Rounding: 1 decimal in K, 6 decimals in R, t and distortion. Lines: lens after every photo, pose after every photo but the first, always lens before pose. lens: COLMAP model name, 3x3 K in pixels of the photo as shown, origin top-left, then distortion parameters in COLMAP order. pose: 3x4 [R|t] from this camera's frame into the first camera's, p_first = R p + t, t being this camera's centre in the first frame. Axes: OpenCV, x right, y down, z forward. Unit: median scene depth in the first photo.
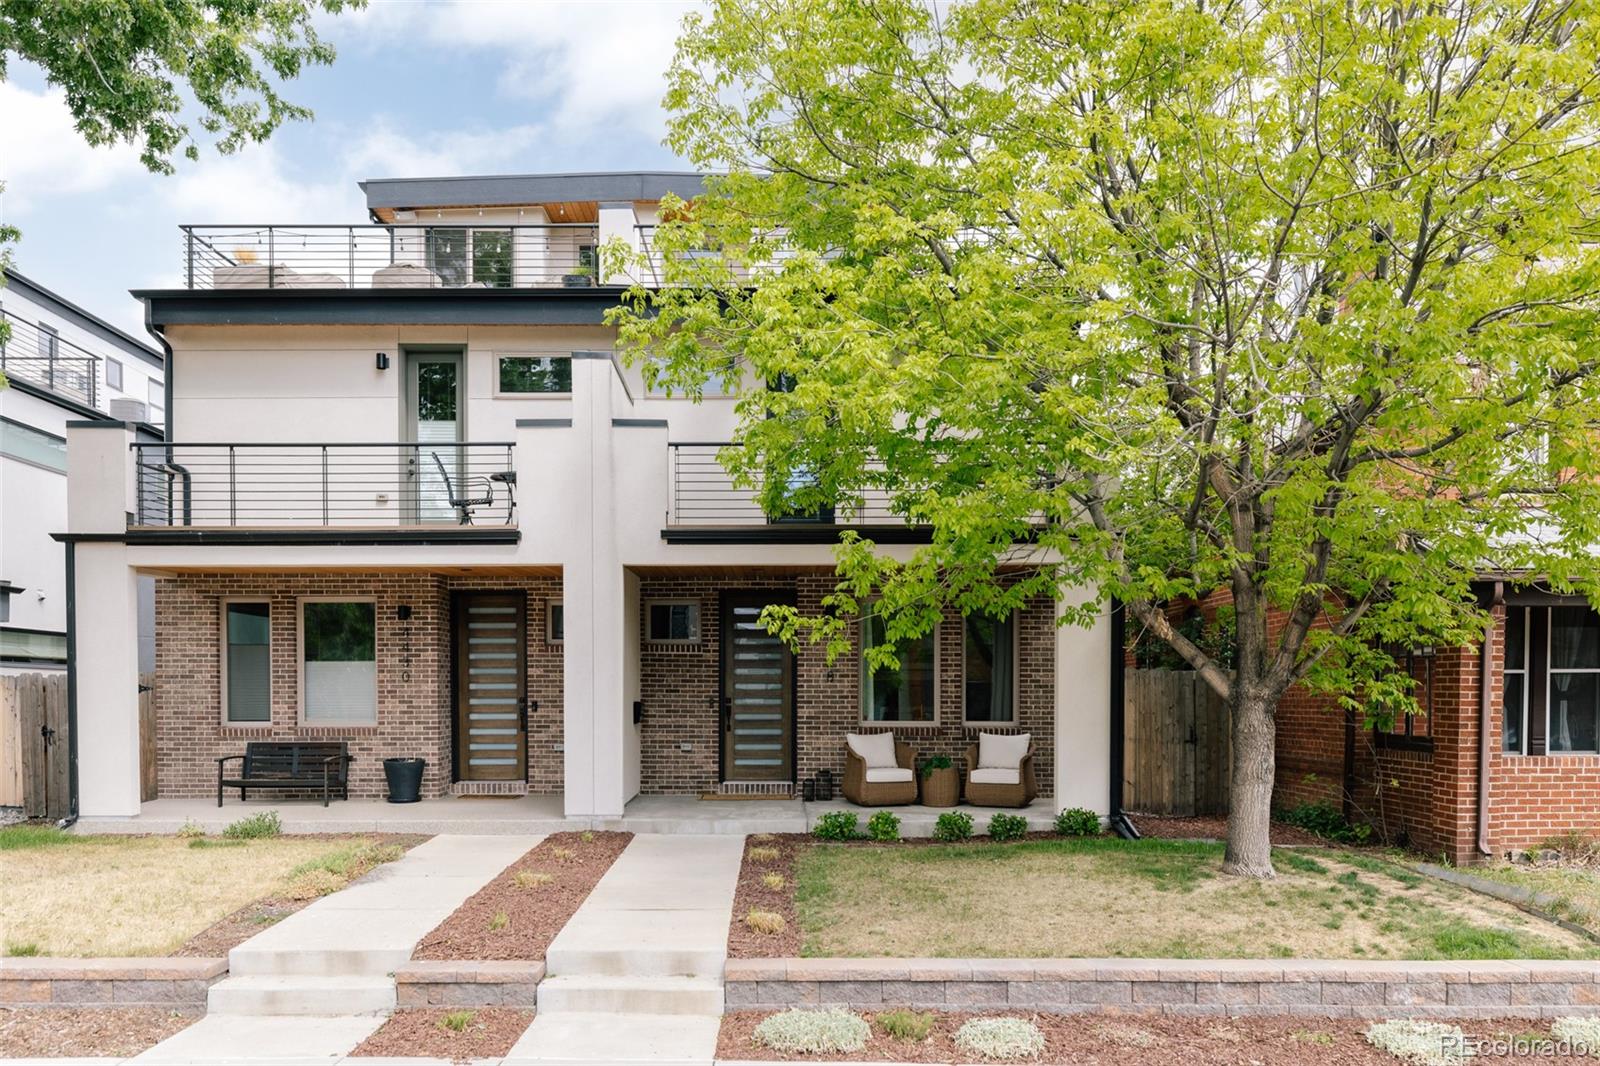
lens RADIAL K [[1267.2, 0, 798.8], [0, 1267.2, 629.0], [0, 0, 1]] dist [0.007351, -0.008408]
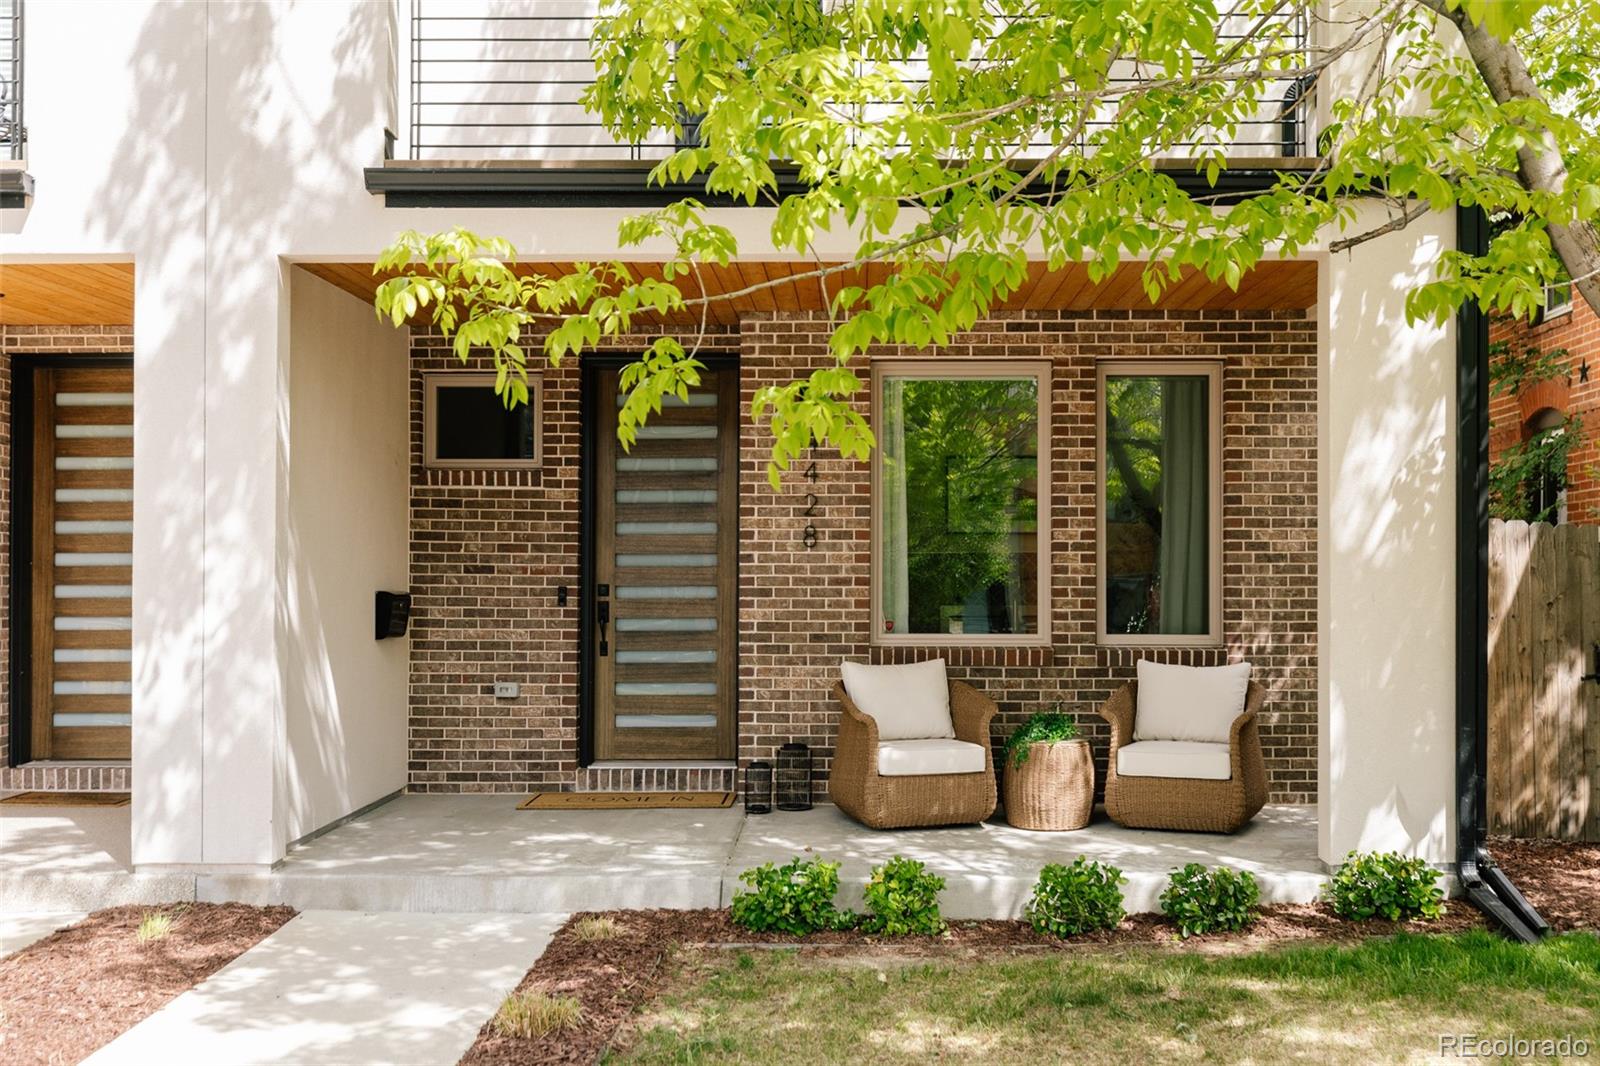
lens RADIAL K [[1566.6, 0, 906.8], [0, 1566.6, 529.0], [0, 0, 1]] dist [0.111548, -0.317978]
pose [[0.999987, 0.001520, 0.004867, 0.057054], [-0.001564, 0.999958, 0.009045, 0.029640], [-0.004853, -0.009053, 0.999947, 0.435815]]
